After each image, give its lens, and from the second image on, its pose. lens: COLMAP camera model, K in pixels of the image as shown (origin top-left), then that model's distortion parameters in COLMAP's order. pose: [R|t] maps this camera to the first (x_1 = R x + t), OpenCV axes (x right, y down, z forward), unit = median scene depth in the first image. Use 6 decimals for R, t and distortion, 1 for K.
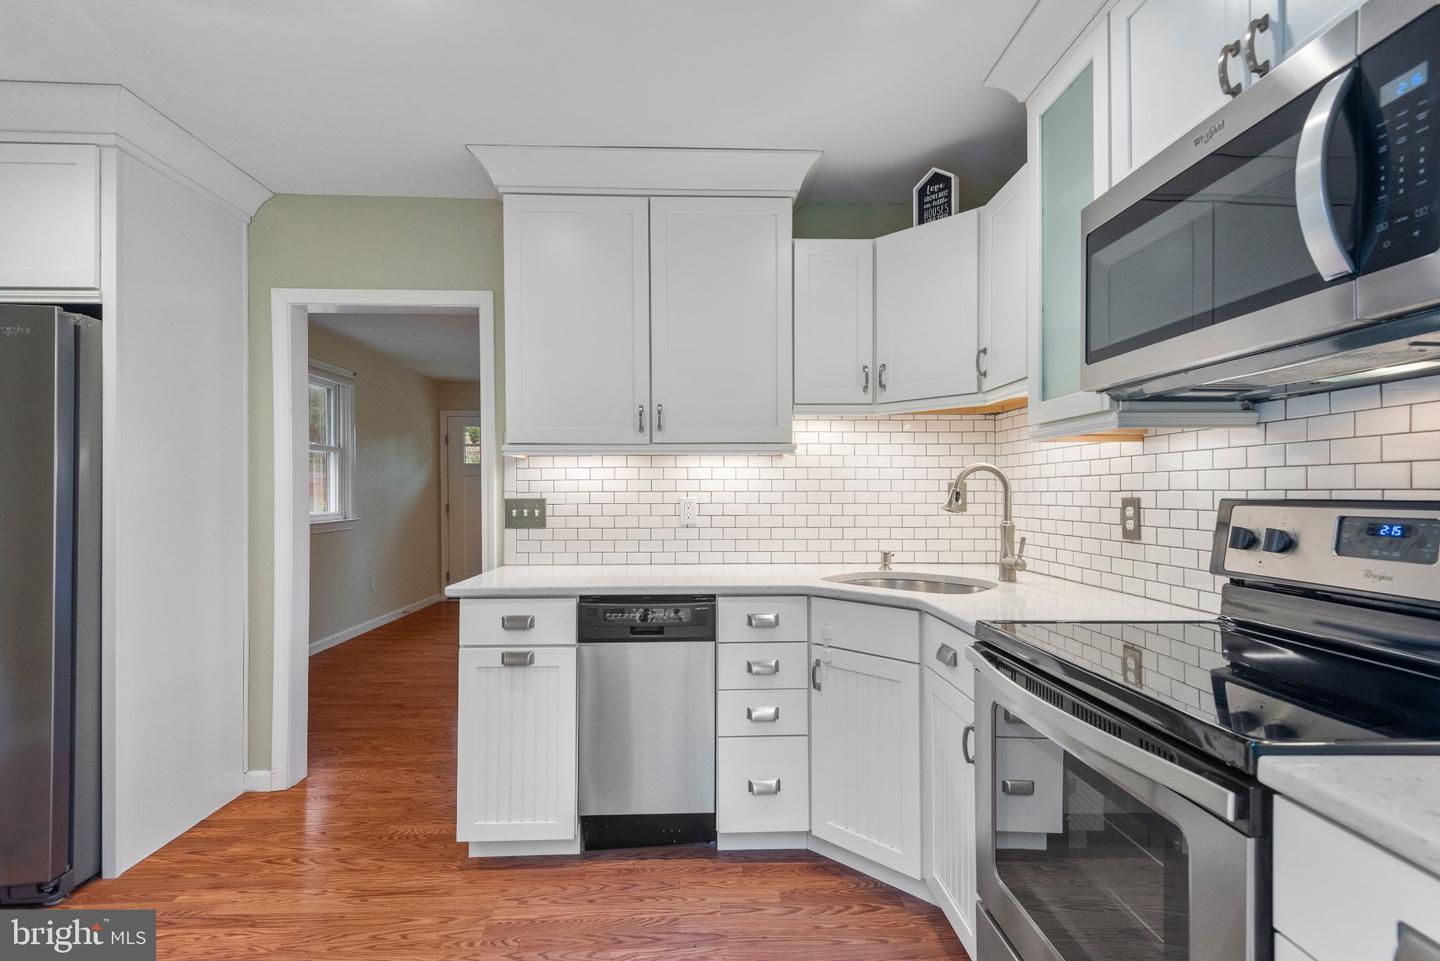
lens RADIAL K [[661.5, 0, 712.8], [0, 661.5, 495.4], [0, 0, 1]] dist [0.042680, -0.025212]
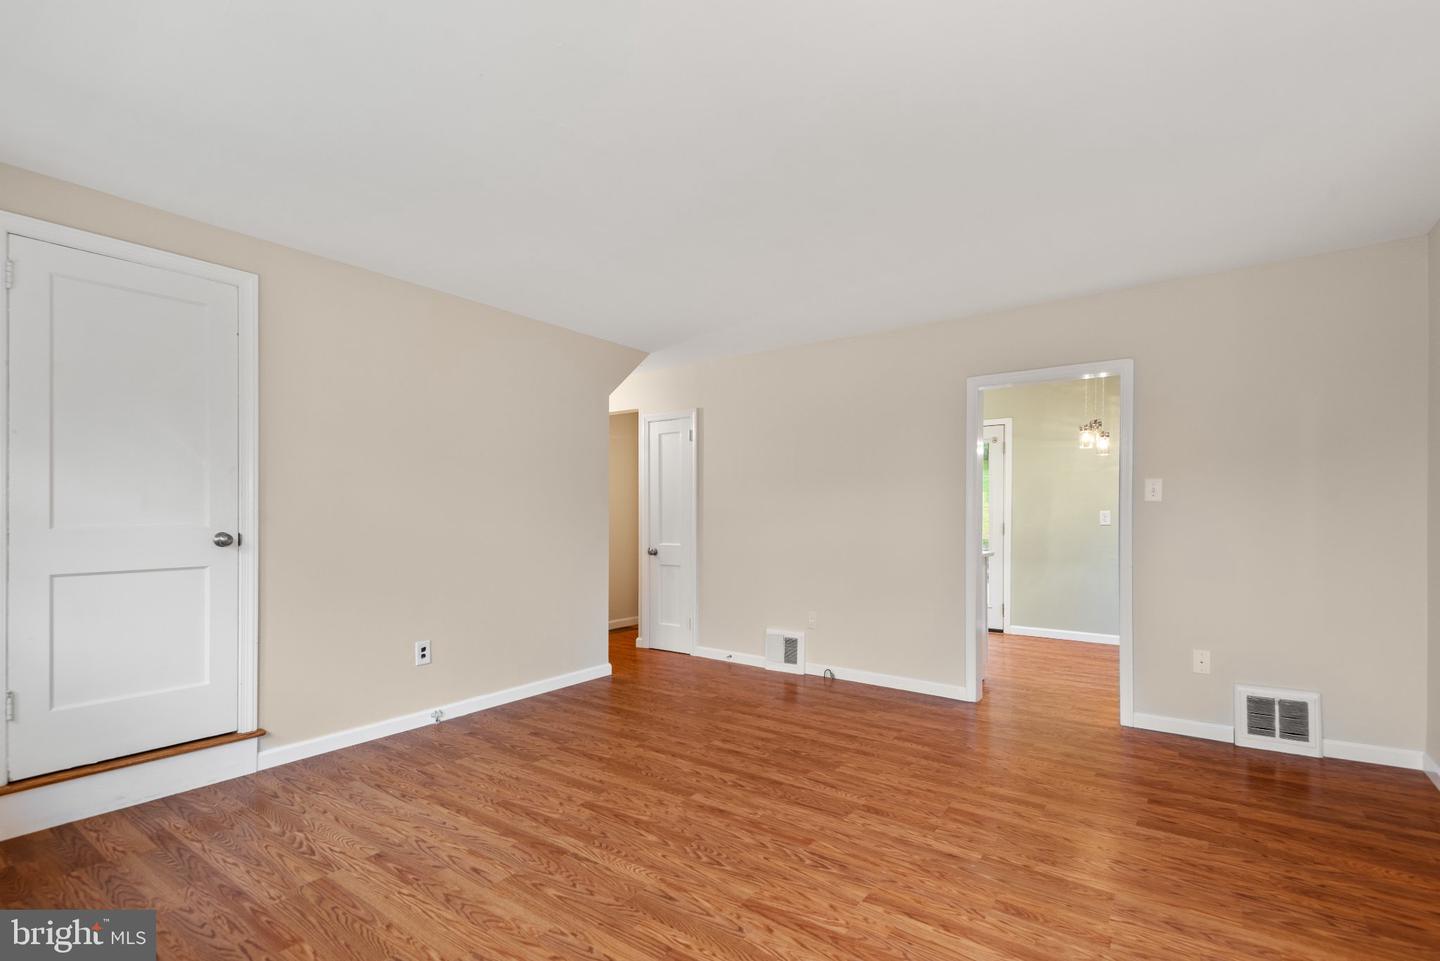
lens RADIAL K [[664.8, 0, 718.2], [0, 664.8, 476.4], [0, 0, 1]] dist [0.046000, -0.025793]
pose [[-0.792402, 0.036831, 0.608887, -1.024161], [0.003041, 0.998402, -0.056435, 0.004191], [-0.609992, -0.042867, -0.791247, 3.243783]]
